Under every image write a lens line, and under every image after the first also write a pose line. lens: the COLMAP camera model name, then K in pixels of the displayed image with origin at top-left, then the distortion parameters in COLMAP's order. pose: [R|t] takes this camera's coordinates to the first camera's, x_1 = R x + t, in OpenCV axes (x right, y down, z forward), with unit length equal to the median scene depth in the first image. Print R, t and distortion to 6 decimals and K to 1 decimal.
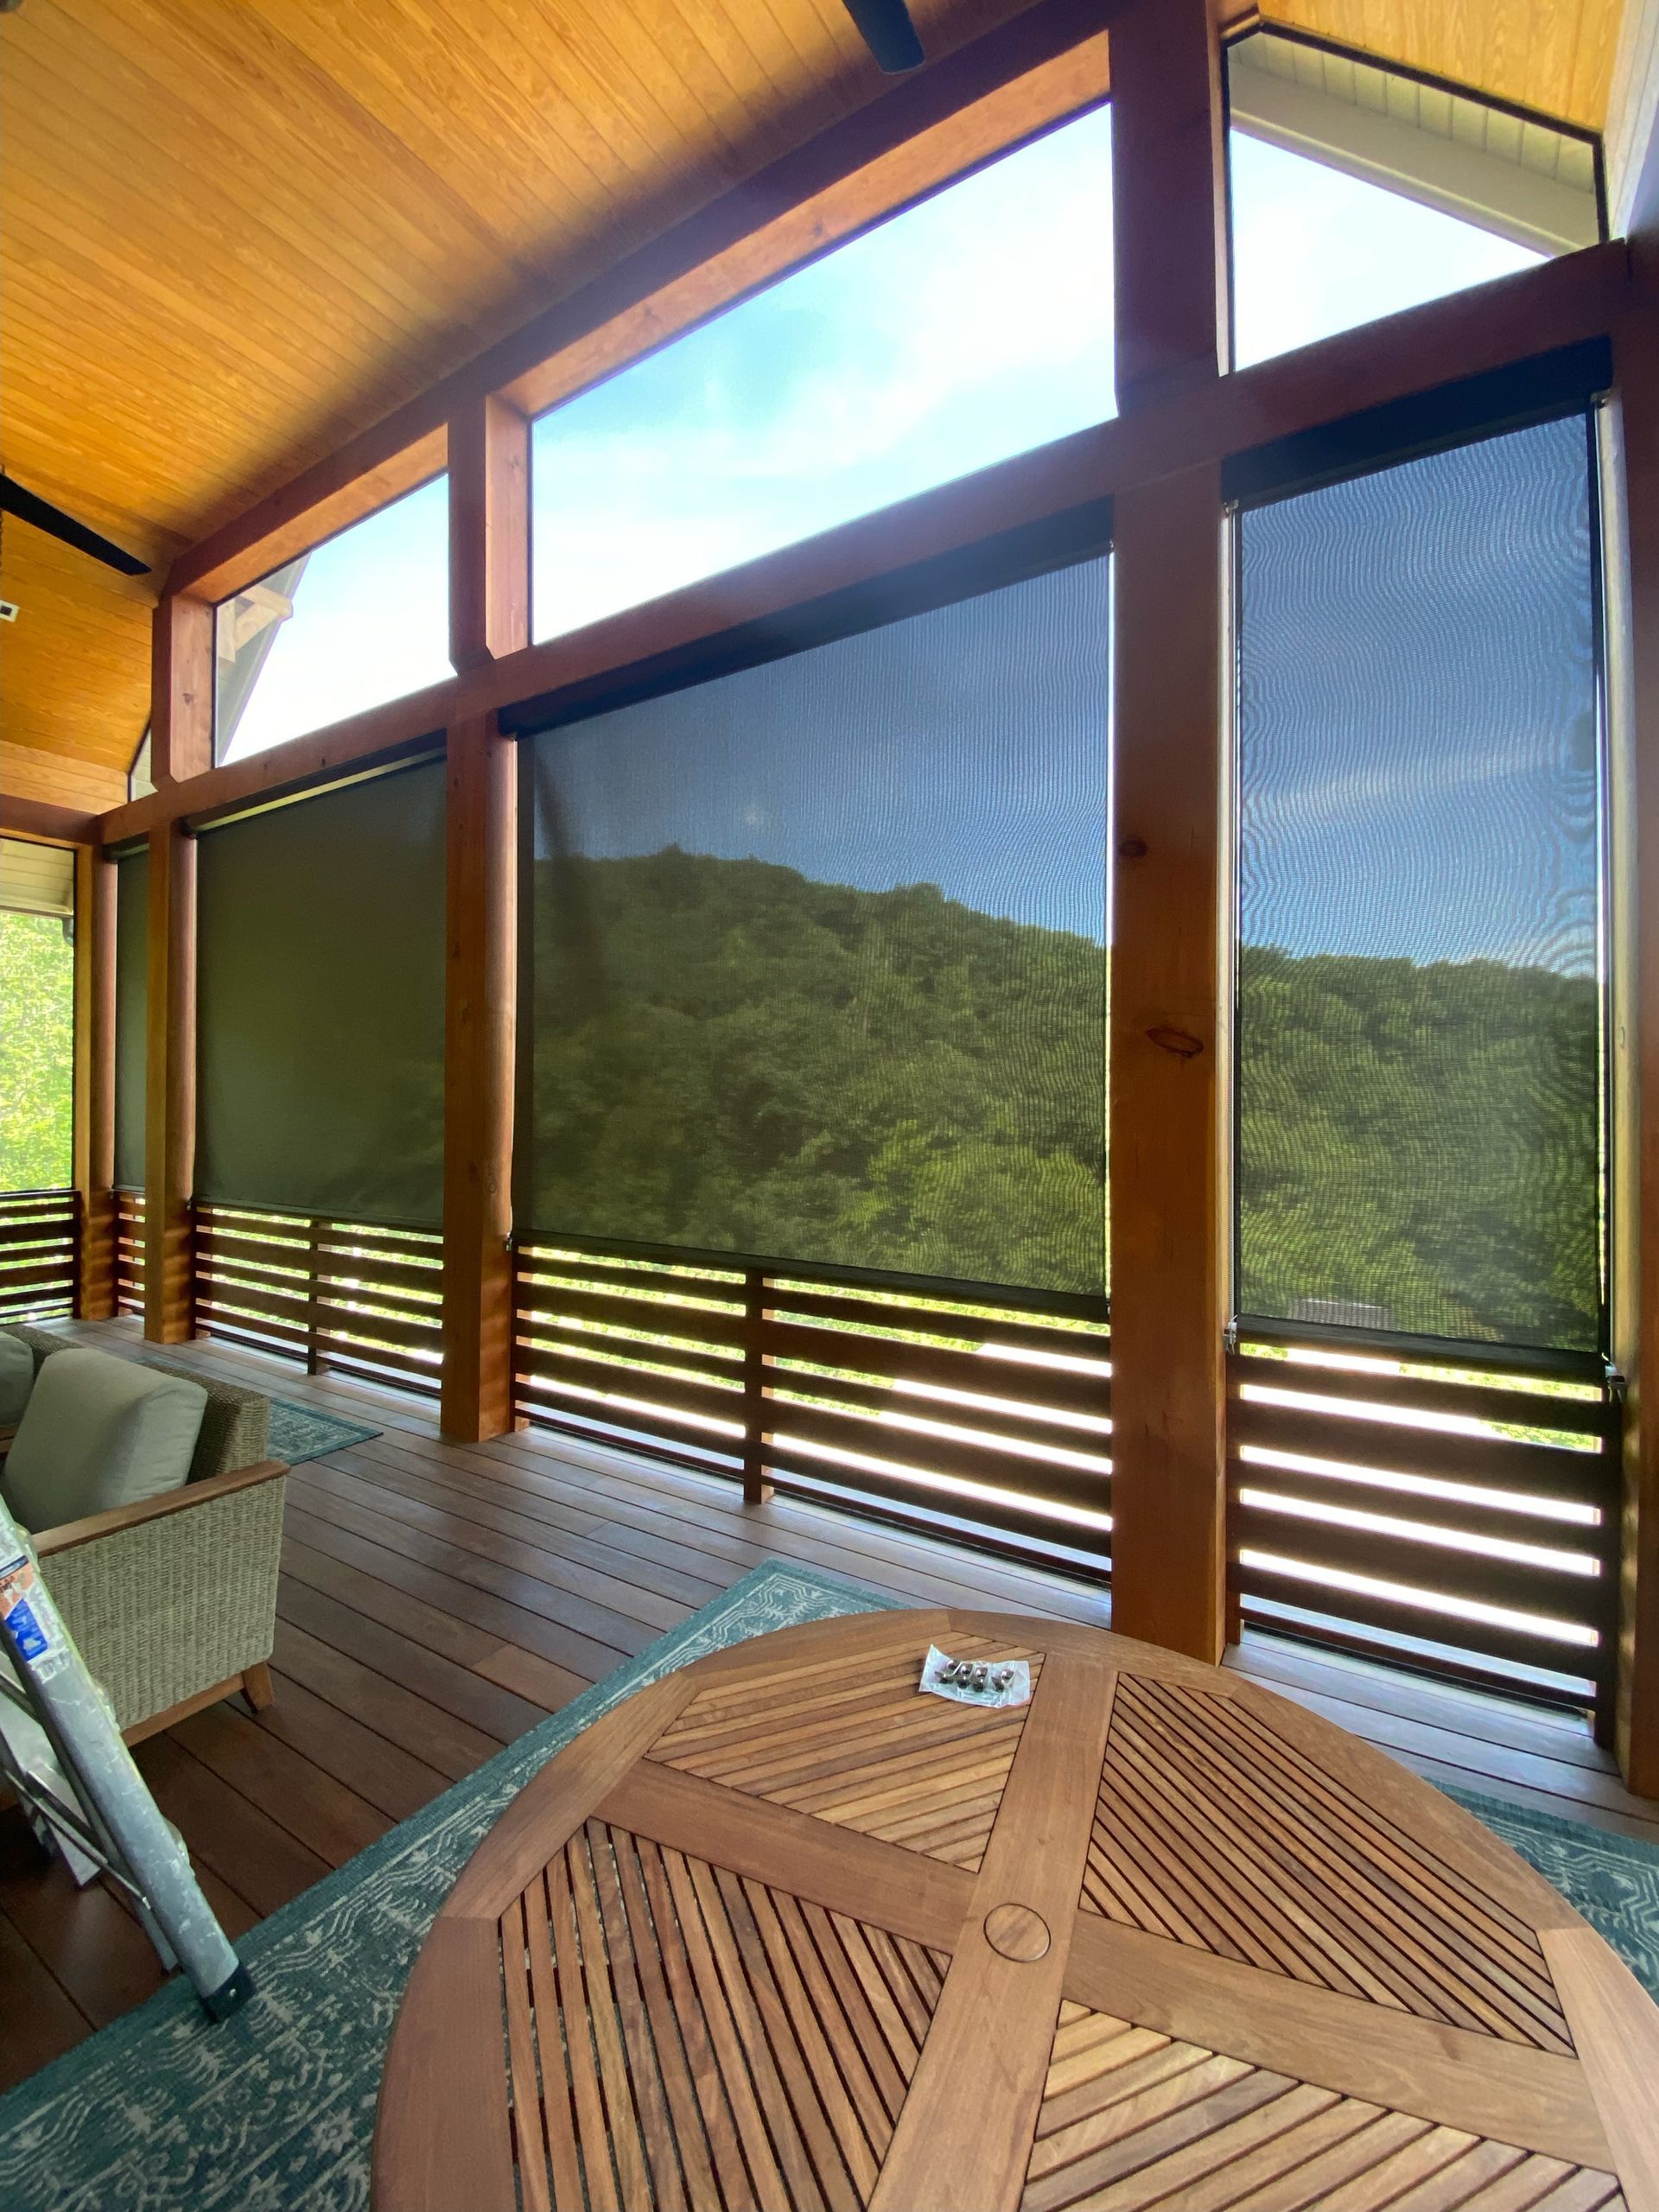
lens RADIAL K [[913.3, 0, 831.6], [0, 913.3, 1097.8], [0, 0, 1]] dist [0.022085, -0.000468]
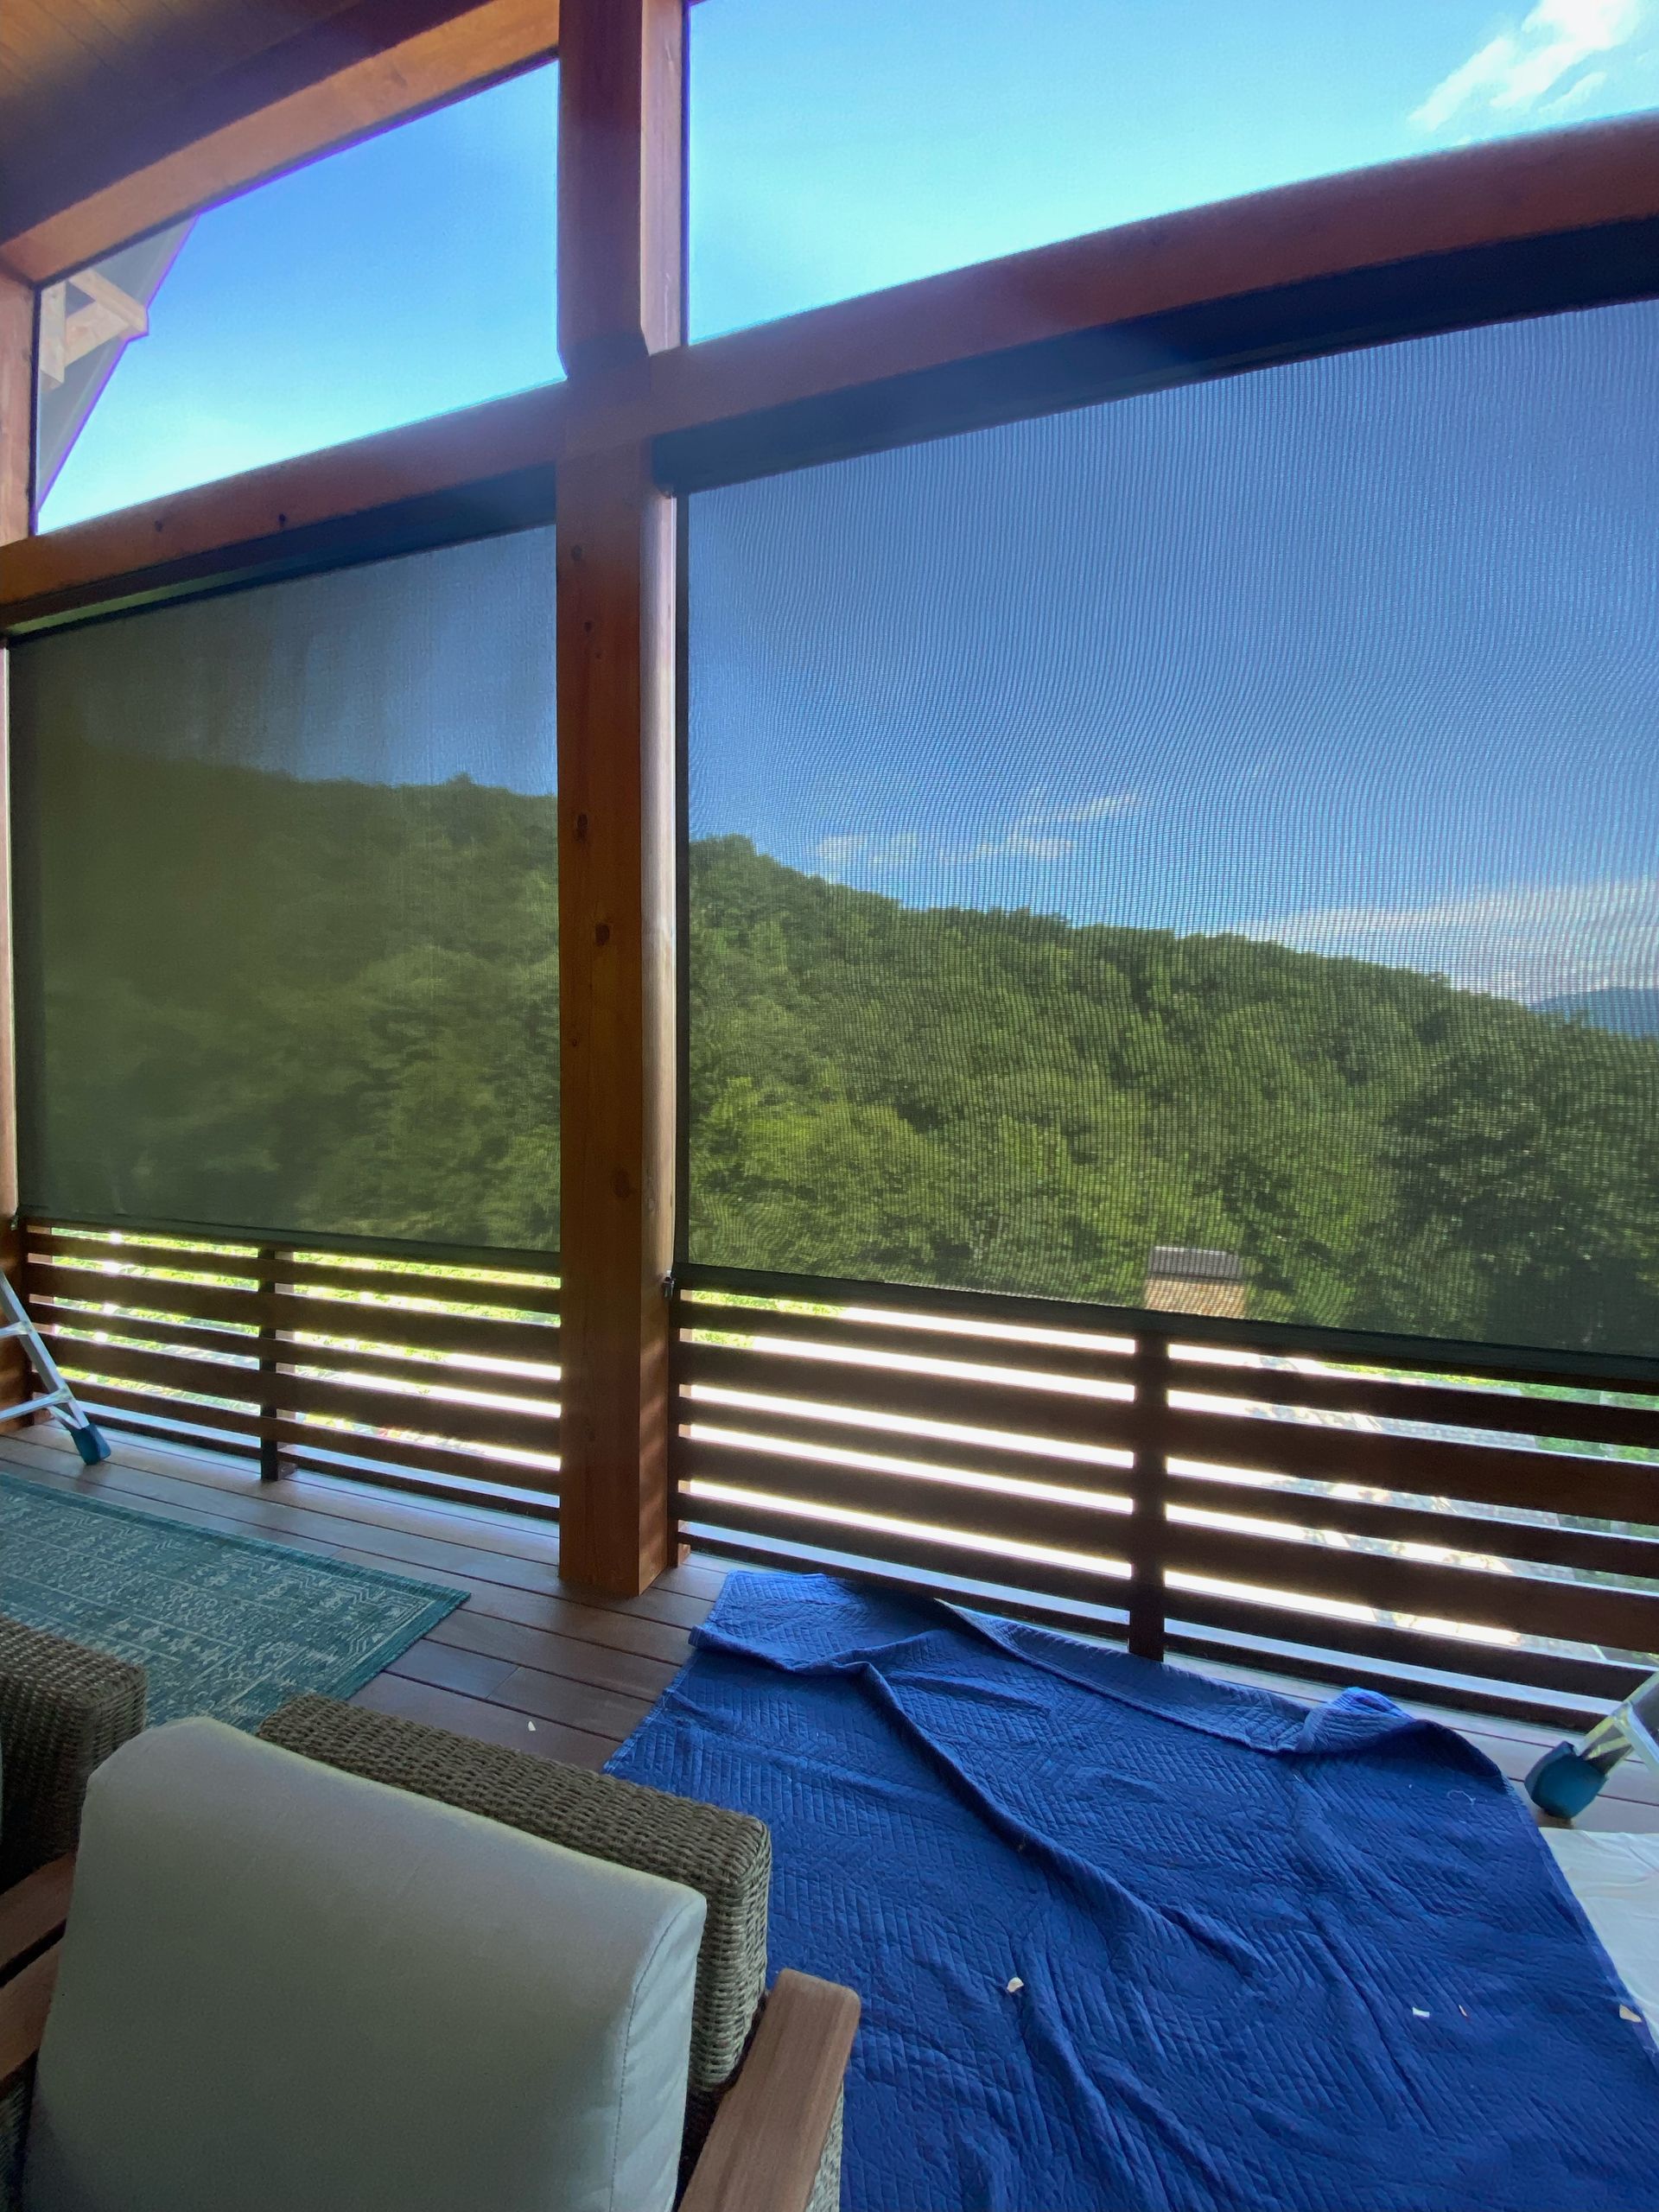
lens RADIAL K [[913.3, 0, 829.9], [0, 913.3, 1098.1], [0, 0, 1]] dist [0.022085, -0.000468]
pose [[0.976916, -0.003389, 0.213598, -0.275108], [-0.006958, 0.998839, 0.047674, -0.006177], [-0.213511, -0.048060, 0.975758, 0.249231]]
